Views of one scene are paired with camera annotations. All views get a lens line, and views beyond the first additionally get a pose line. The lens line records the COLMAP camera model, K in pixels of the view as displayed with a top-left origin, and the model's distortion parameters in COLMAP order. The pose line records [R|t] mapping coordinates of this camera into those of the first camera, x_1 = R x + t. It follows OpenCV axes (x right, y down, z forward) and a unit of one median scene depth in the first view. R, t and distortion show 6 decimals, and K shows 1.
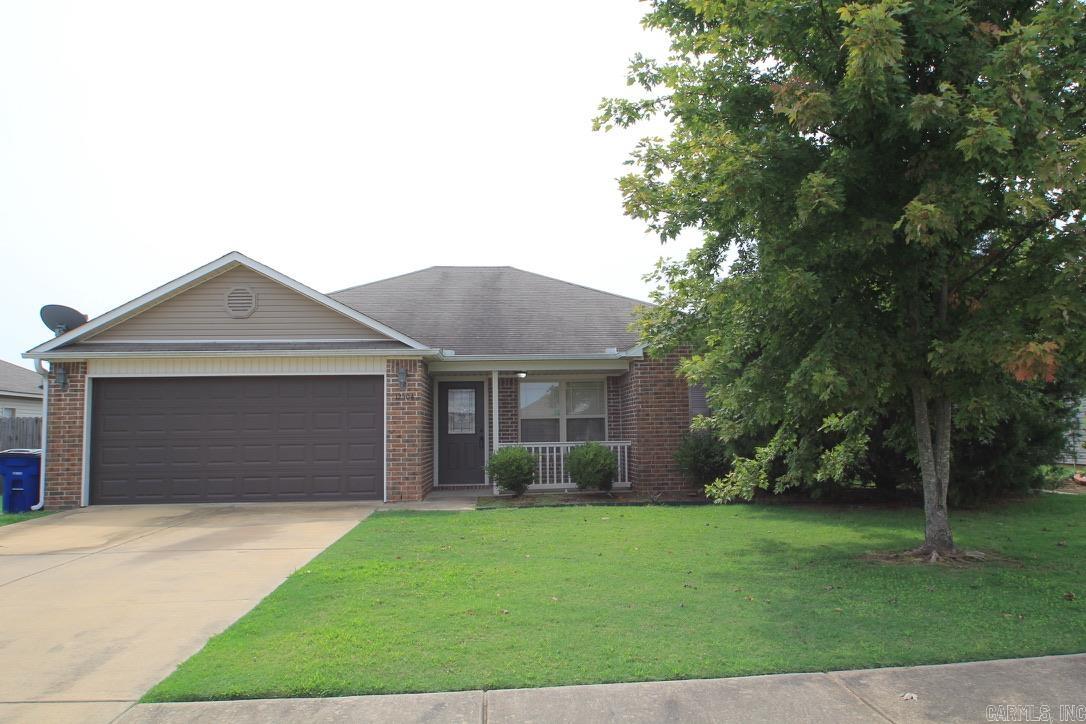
lens RADIAL K [[788.8, 0, 544.8], [0, 788.8, 369.7], [0, 0, 1]] dist [-0.039898, -0.000433]
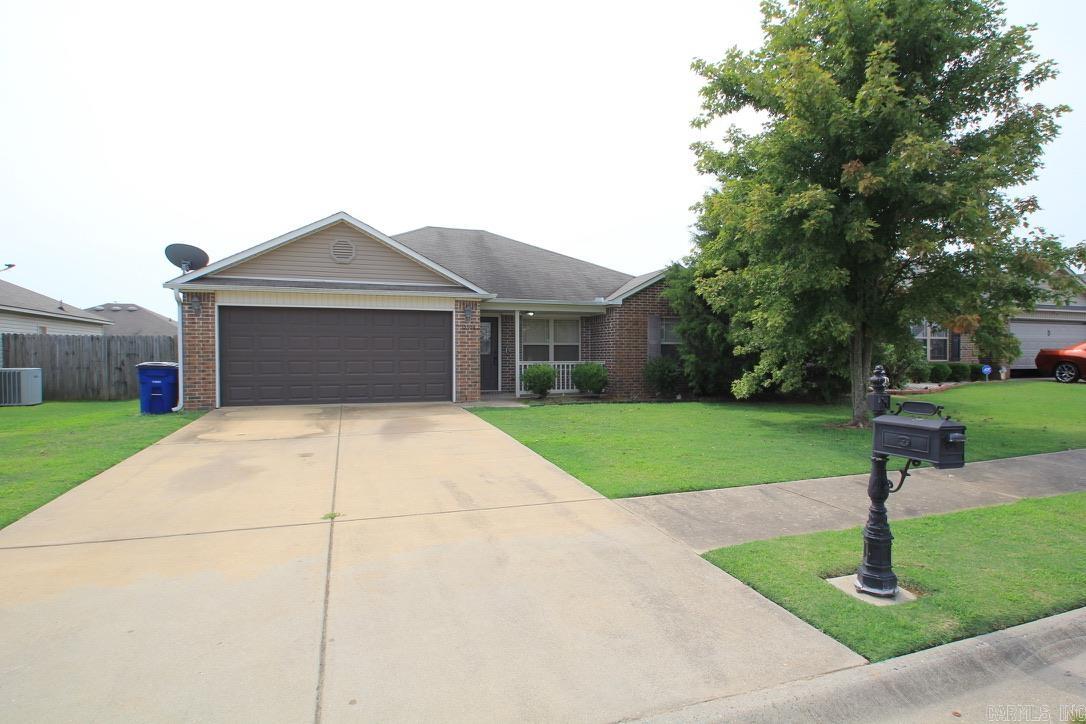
lens RADIAL K [[615.1, 0, 563.0], [0, 615.1, 365.2], [0, 0, 1]] dist [-0.024510, -0.000237]
pose [[0.960279, 0.011486, 0.278807, -0.321434], [-0.037773, 0.995307, 0.089095, -0.002406], [-0.276475, -0.096087, 0.956206, -0.093222]]
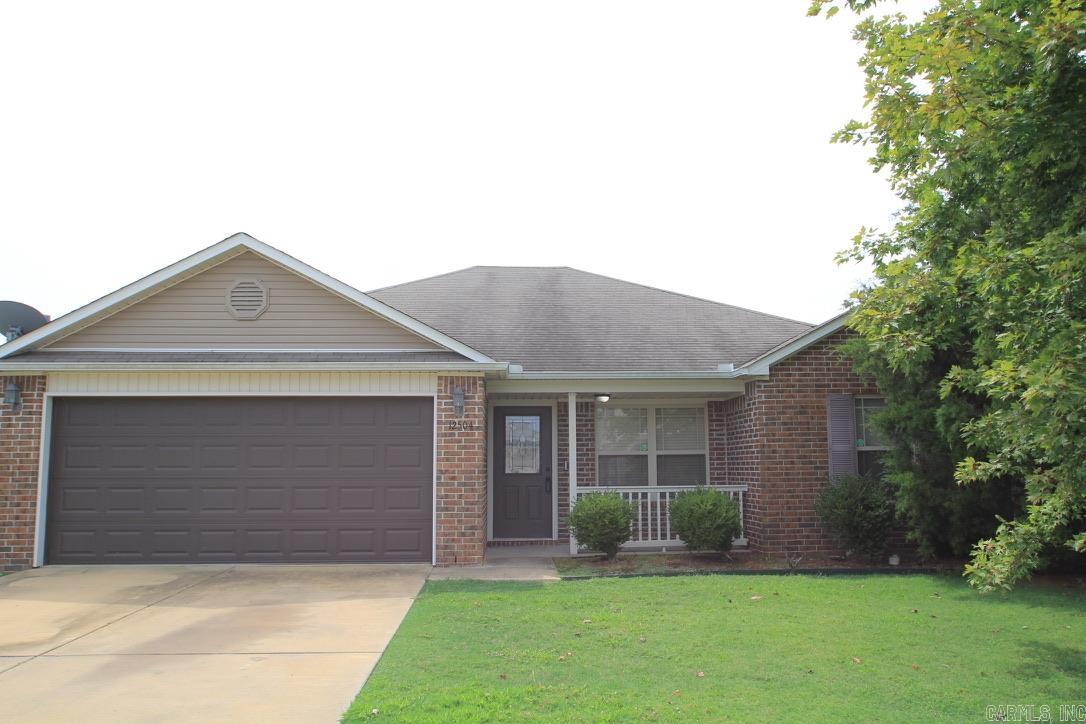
lens RADIAL K [[851.1, 0, 544.4], [0, 851.1, 367.3], [0, 0, 1]] dist [-0.053512, 0.002100]
pose [[0.999900, 0.007682, -0.011848, -0.089280], [-0.008083, 0.999382, -0.034217, 0.005750], [0.011578, 0.034310, 0.999344, 0.184456]]
